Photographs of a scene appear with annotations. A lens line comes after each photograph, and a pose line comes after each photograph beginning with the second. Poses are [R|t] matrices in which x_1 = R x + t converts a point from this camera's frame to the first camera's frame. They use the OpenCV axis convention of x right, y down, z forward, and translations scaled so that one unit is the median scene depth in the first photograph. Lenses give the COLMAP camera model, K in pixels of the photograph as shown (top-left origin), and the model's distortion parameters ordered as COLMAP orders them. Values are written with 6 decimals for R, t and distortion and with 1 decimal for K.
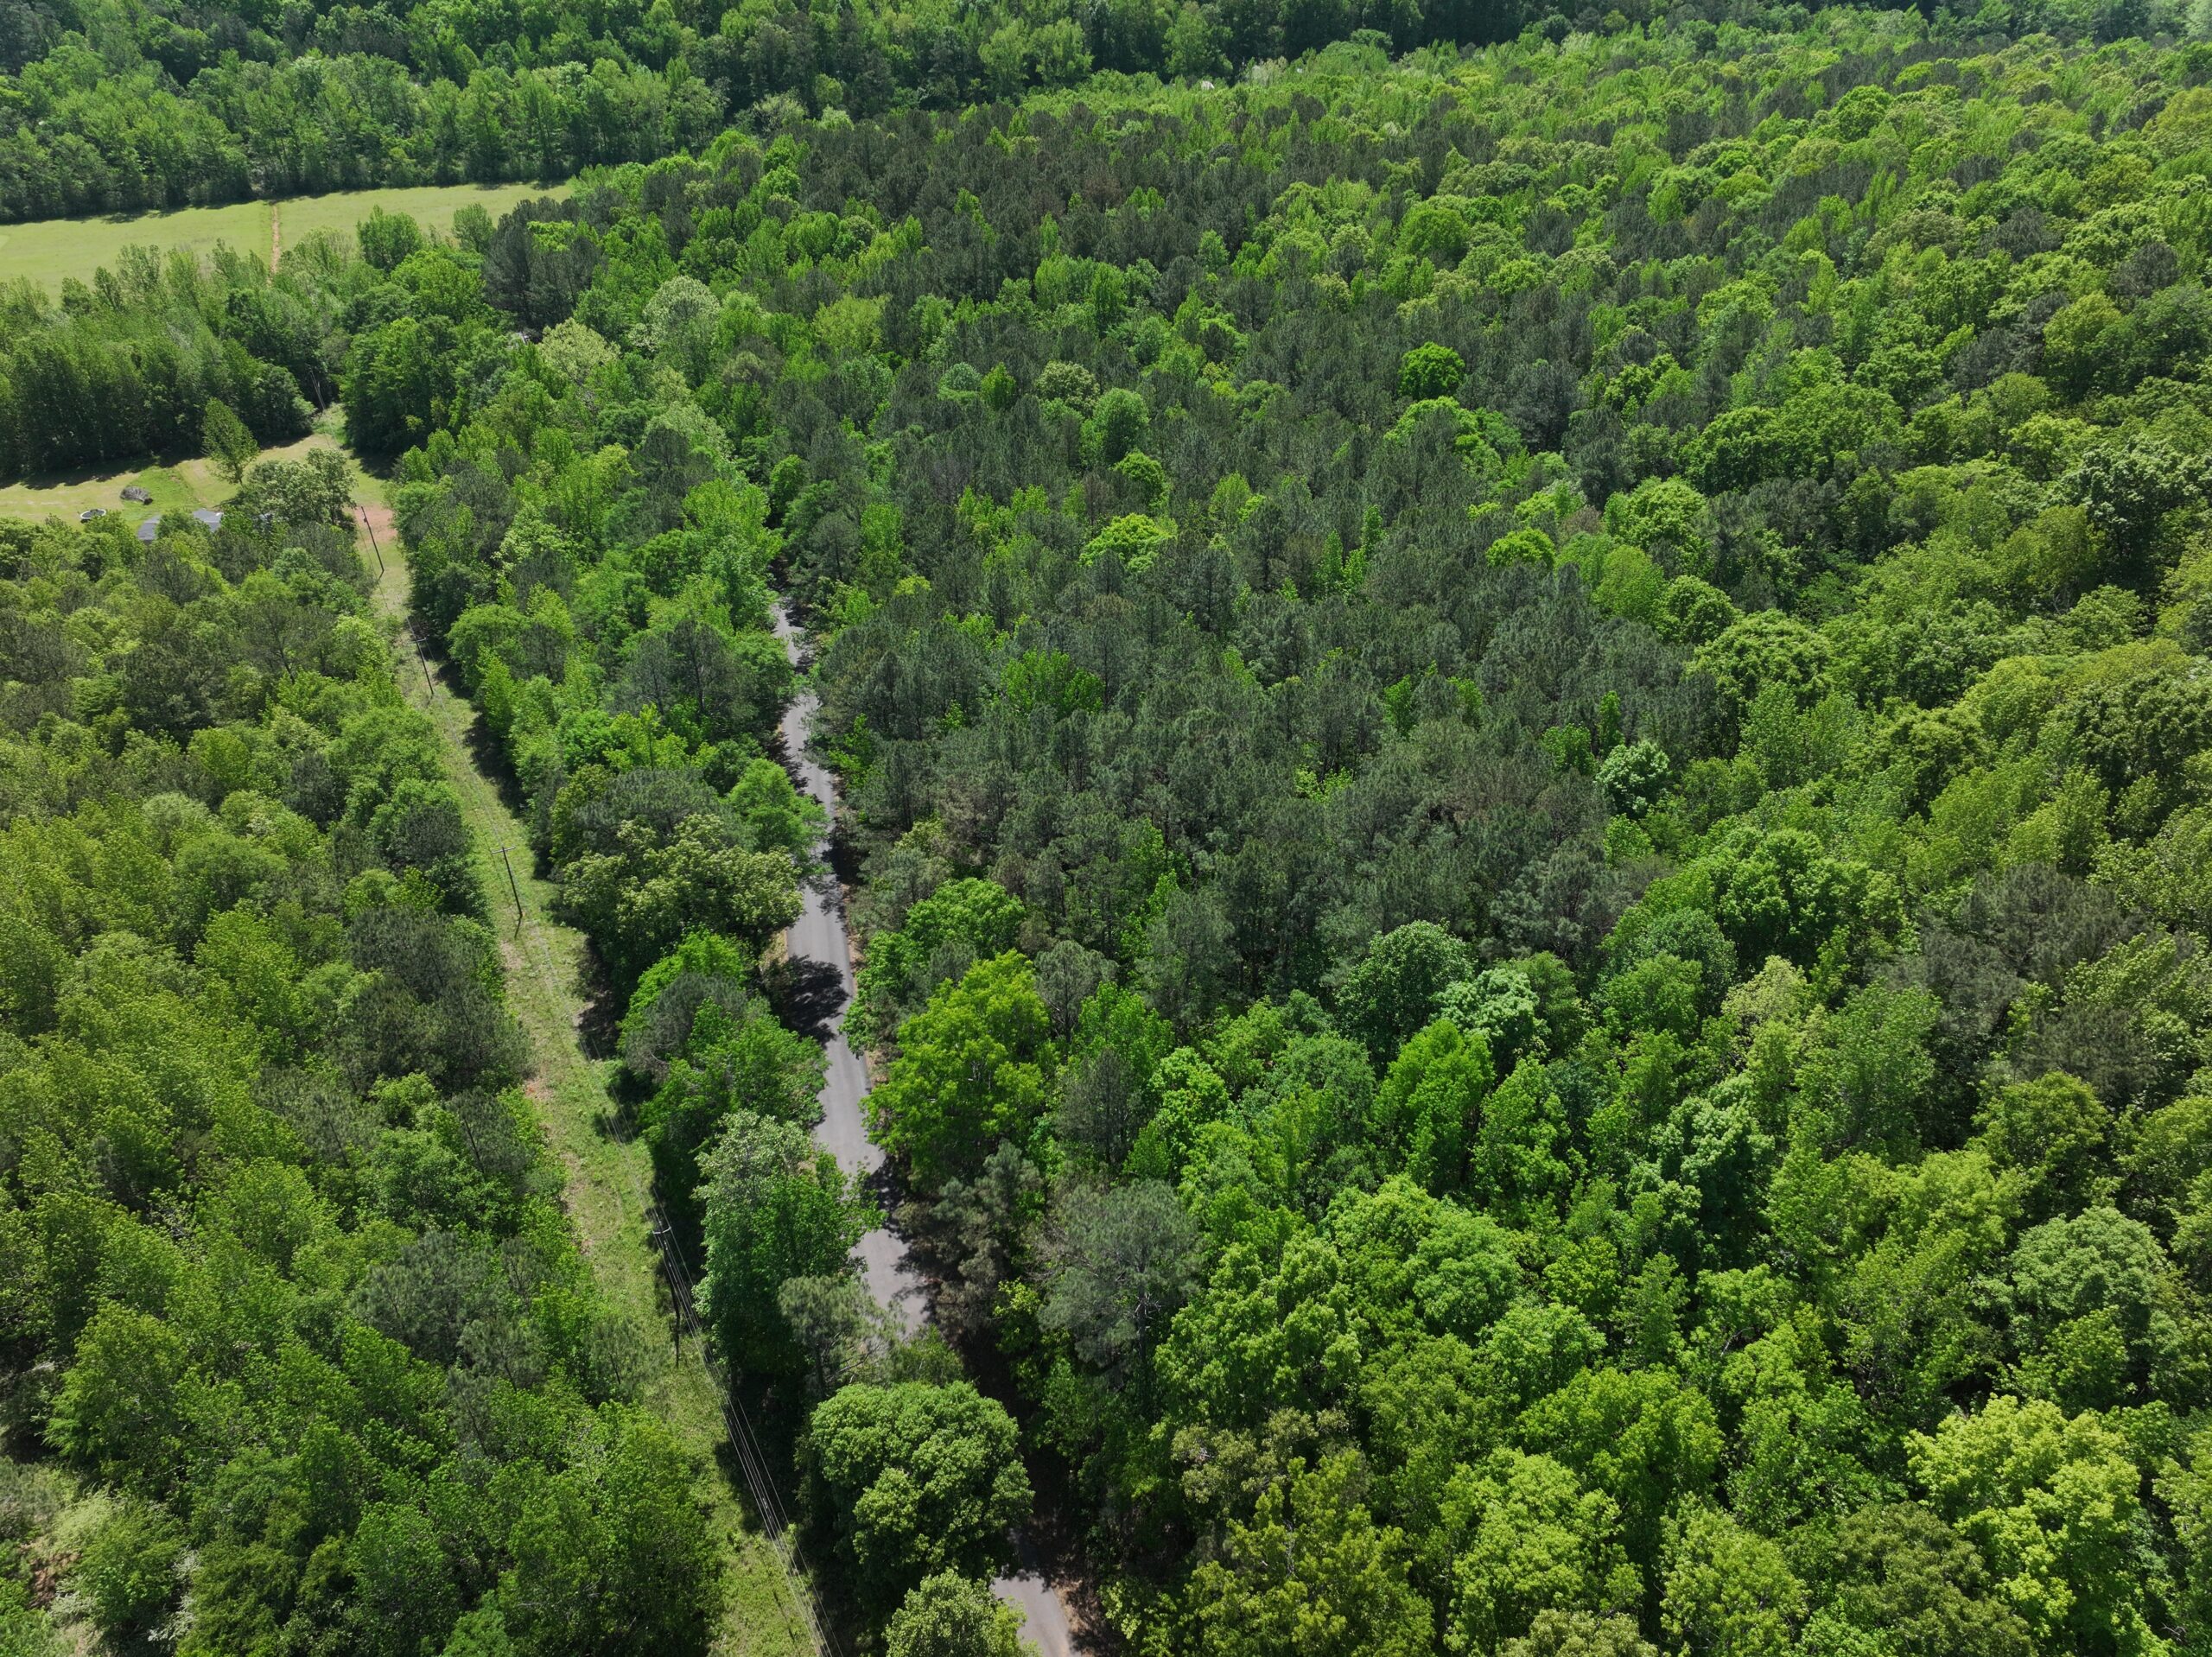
lens RADIAL K [[1552.7, 0, 1103.8], [0, 1552.7, 829.3], [0, 0, 1]] dist [-0.004871, 0.024168]
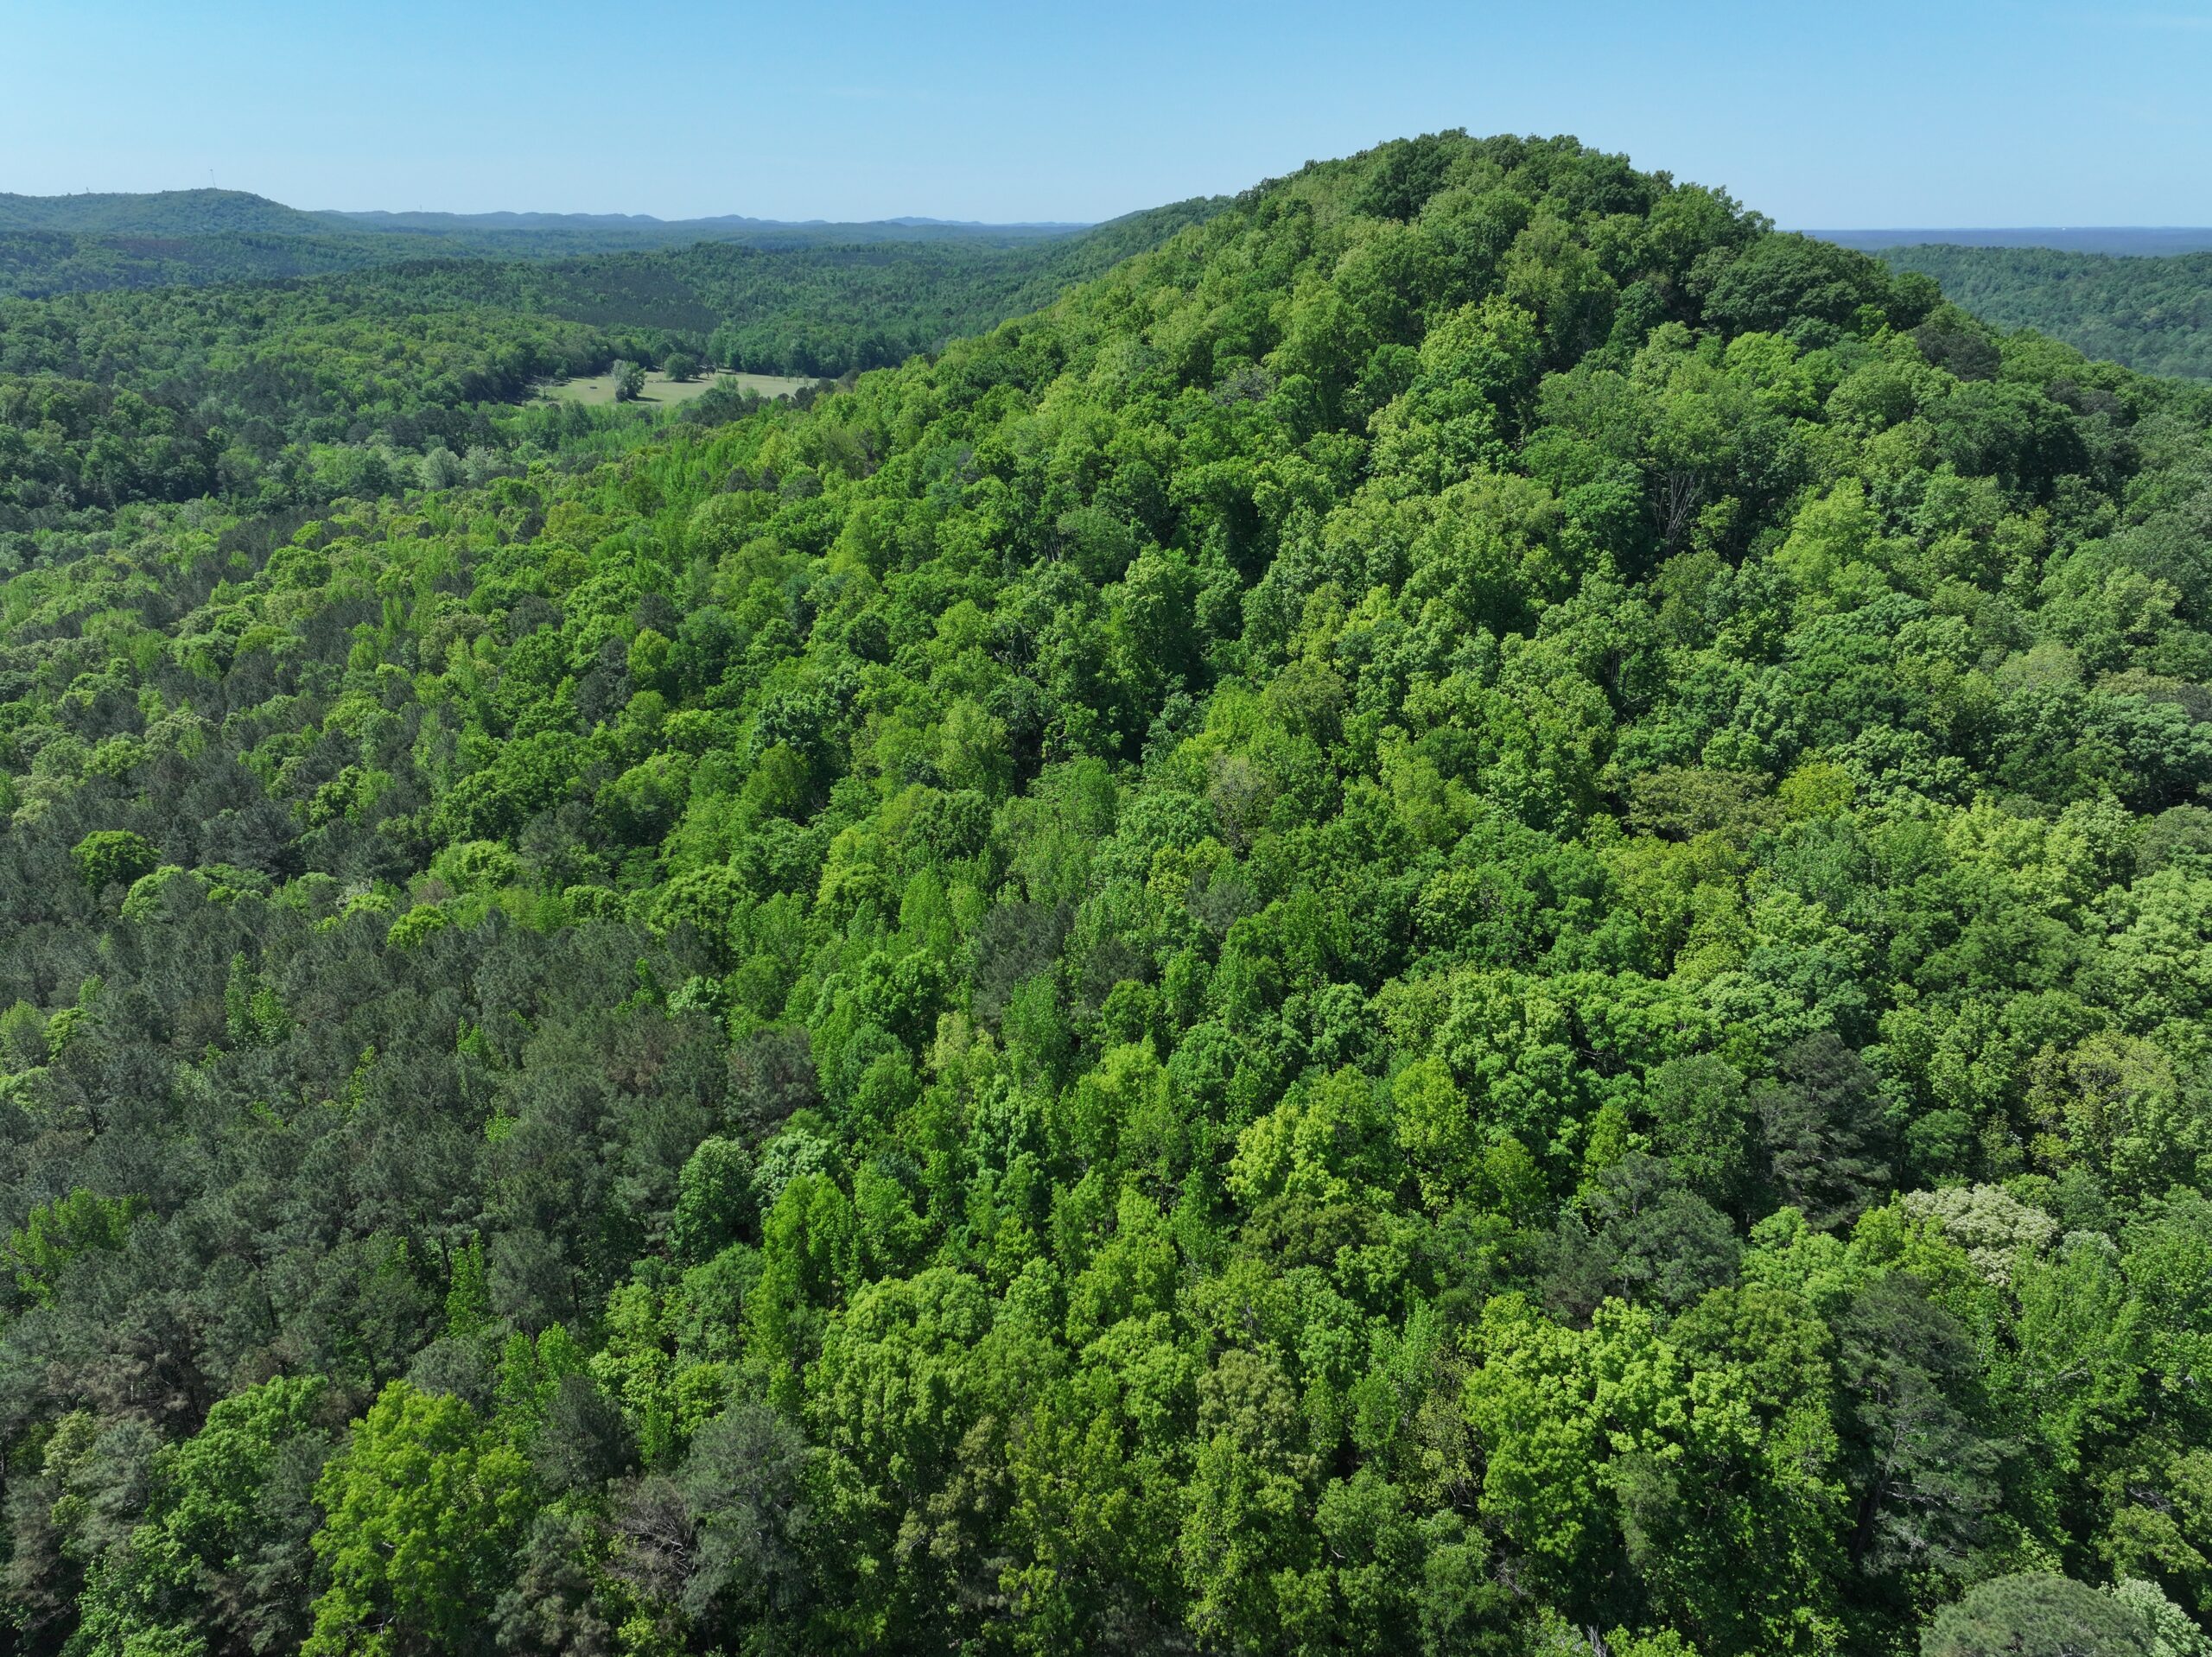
lens RADIAL K [[1552.3, 0, 1106.0], [0, 1552.3, 828.5], [0, 0, 1]] dist [0.006115, -0.001698]
pose [[0.523566, -0.310823, 0.793264, -0.172555], [0.512589, 0.858632, -0.001880, 0.004745], [-0.680537, 0.407603, 0.608875, -0.007602]]
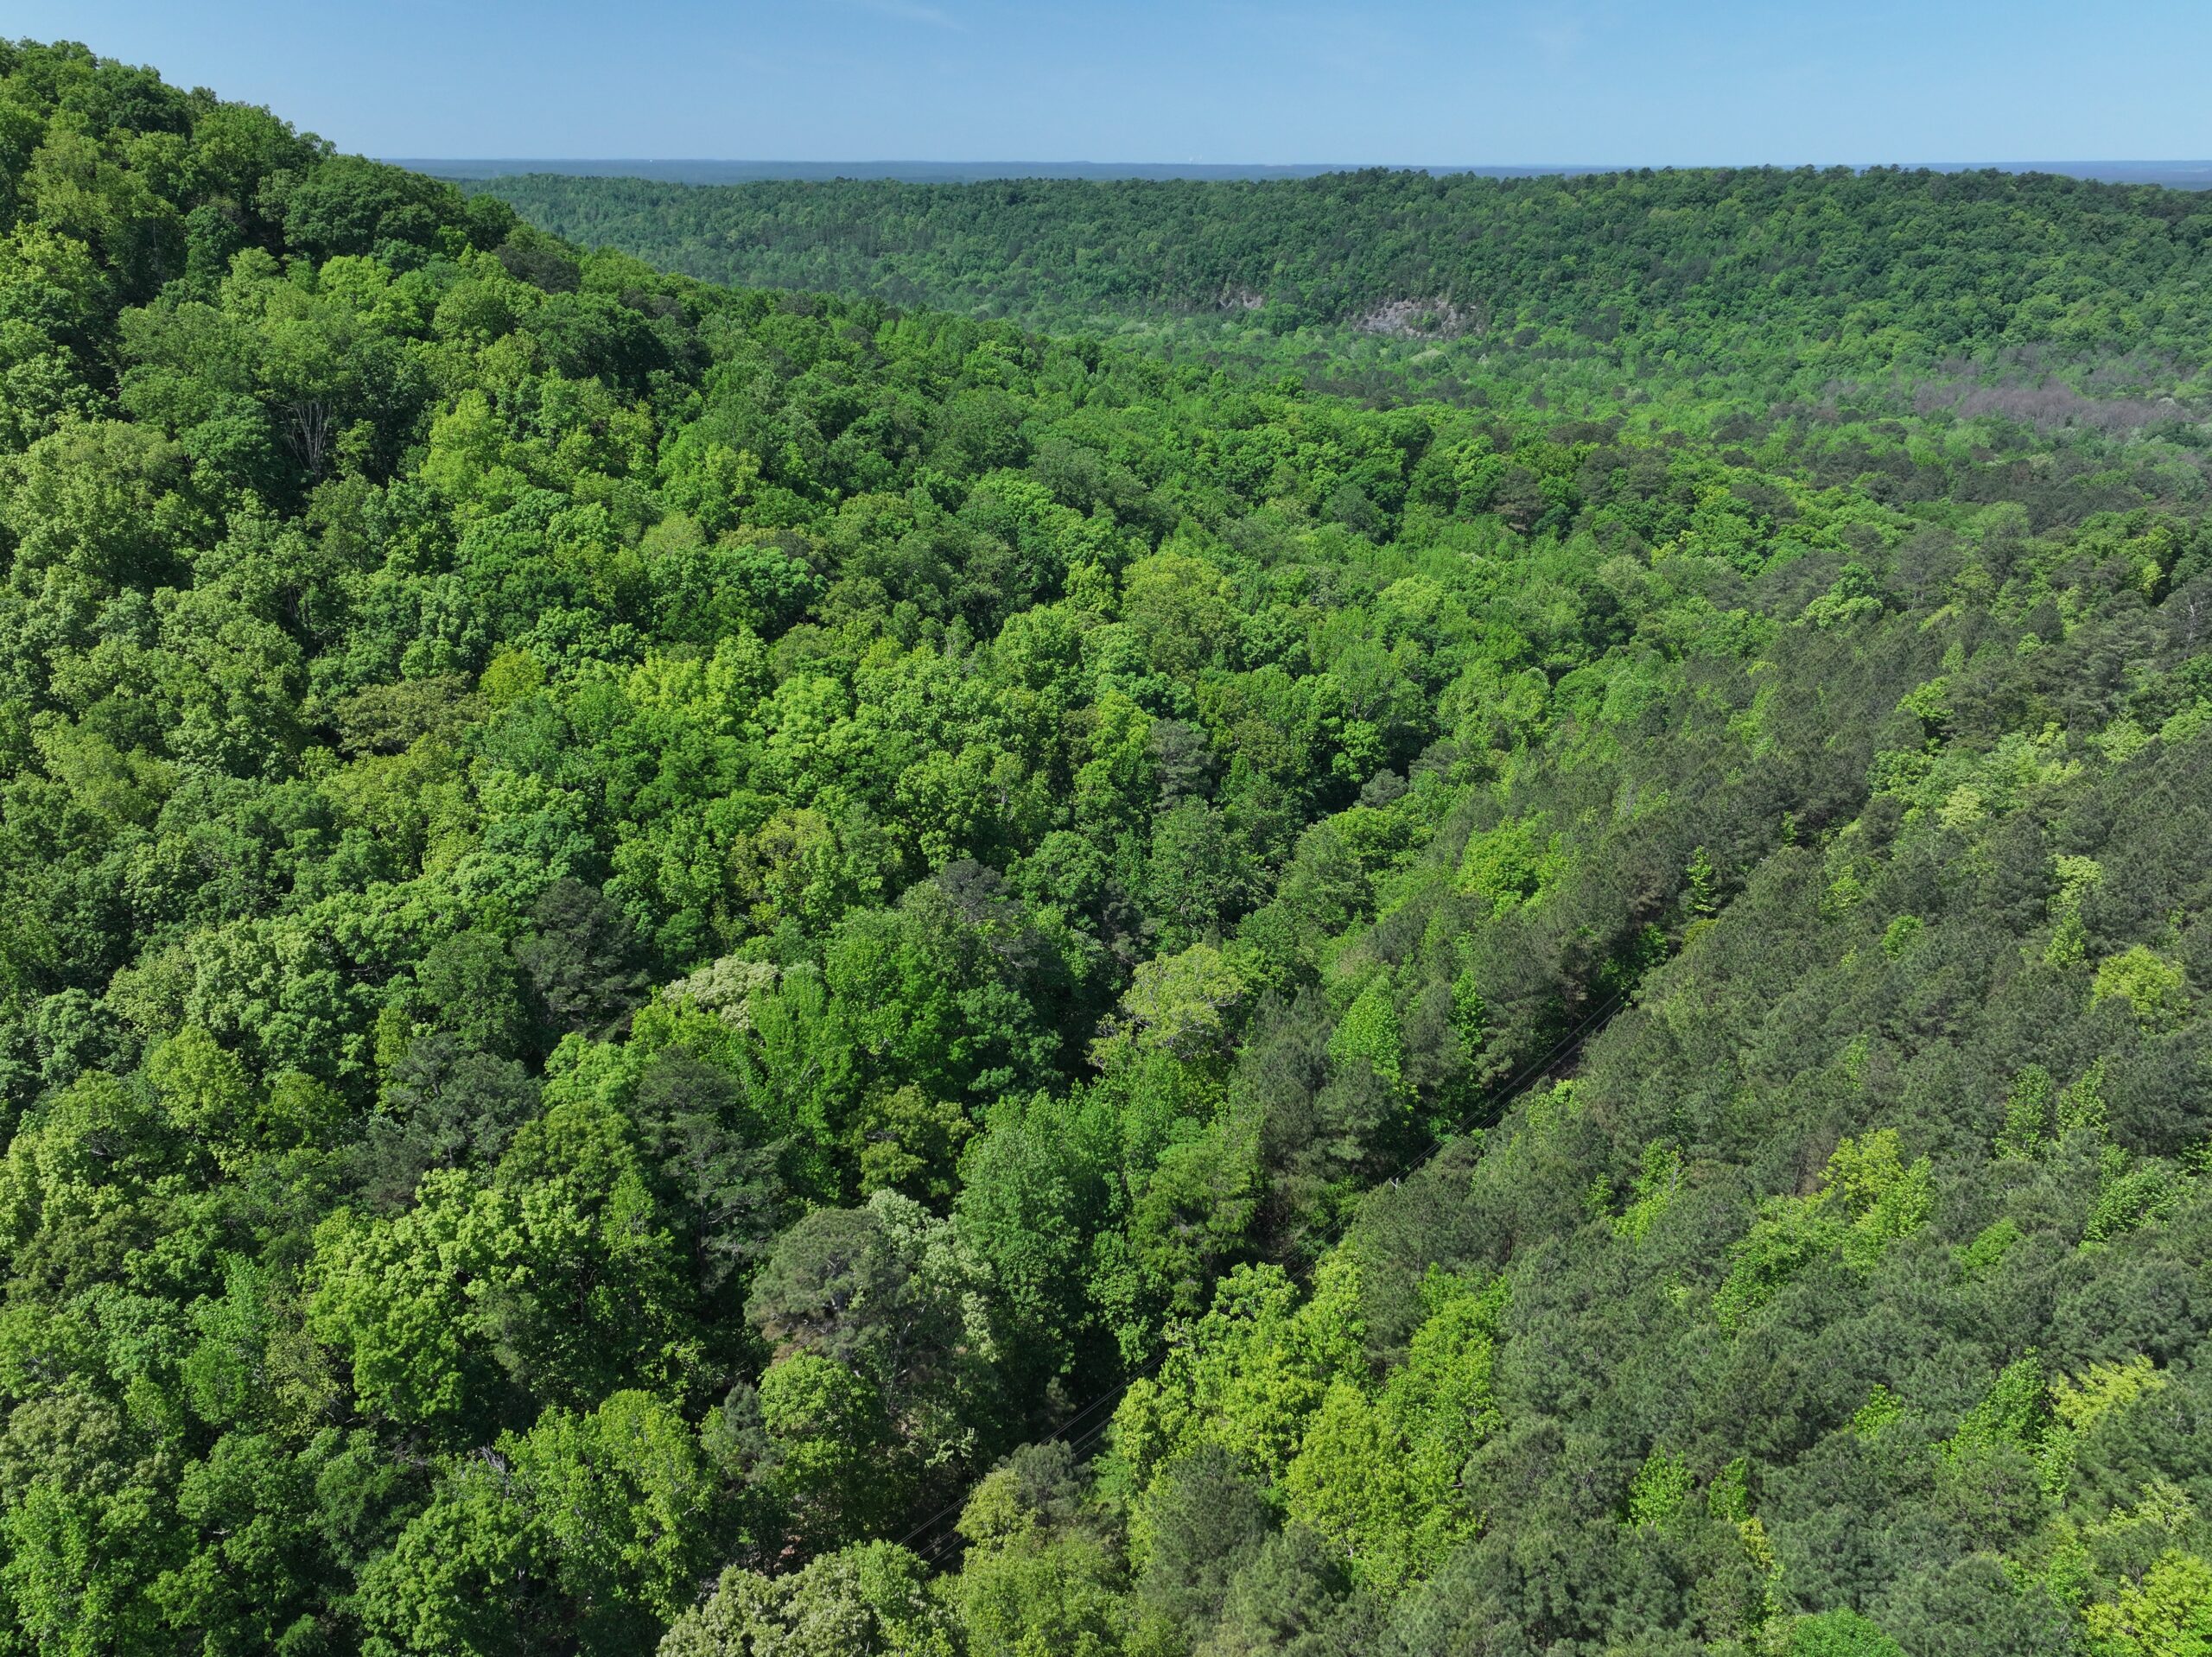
lens RADIAL K [[1552.7, 0, 1103.8], [0, 1552.7, 829.3], [0, 0, 1]] dist [-0.004871, 0.024168]
pose [[-0.228042, -0.390006, 0.892128, -0.202553], [0.582359, 0.679671, 0.445988, 0.026034], [-0.780291, 0.621243, 0.072130, -0.031043]]
